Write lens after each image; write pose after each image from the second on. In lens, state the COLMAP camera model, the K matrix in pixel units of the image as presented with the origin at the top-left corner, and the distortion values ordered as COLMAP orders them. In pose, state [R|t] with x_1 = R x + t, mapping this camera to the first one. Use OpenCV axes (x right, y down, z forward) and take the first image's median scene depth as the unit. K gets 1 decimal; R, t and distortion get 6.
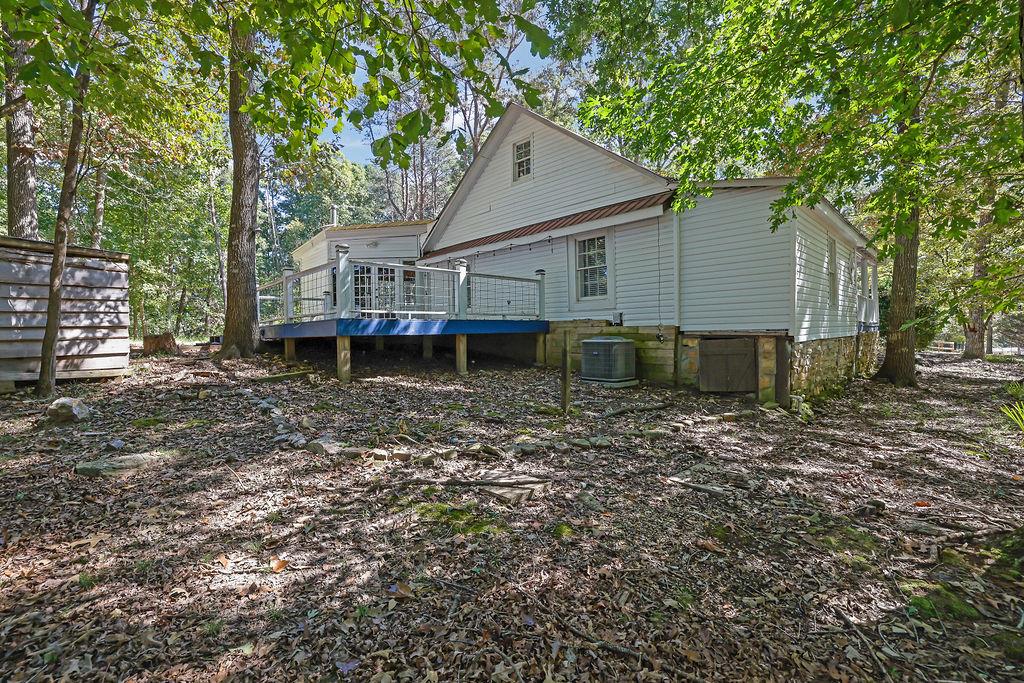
lens RADIAL K [[436.6, 0, 512.0], [0, 436.6, 341.5], [0, 0, 1]] dist [0.000565, 0.000135]
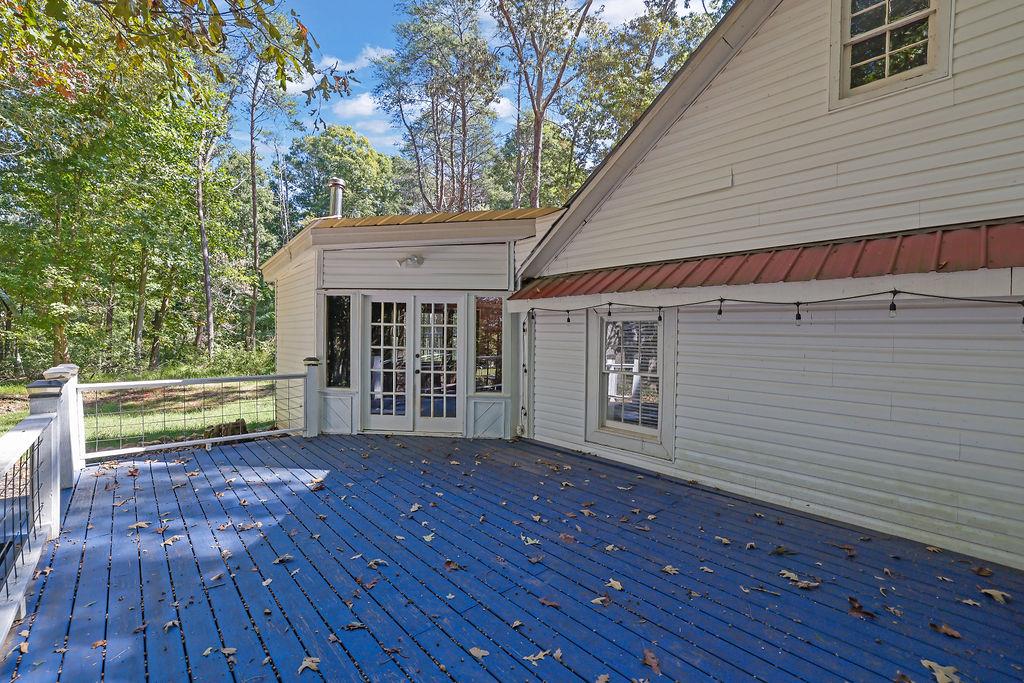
lens RADIAL K [[431.3, 0, 512.0], [0, 431.3, 341.5], [0, 0, 1]] dist [-0.017742, 0.000508]
pose [[0.998710, 0.034783, -0.037000, -0.067278], [-0.034809, 0.999394, -0.000045, -0.048594], [0.036976, 0.001333, 0.999315, 0.191027]]
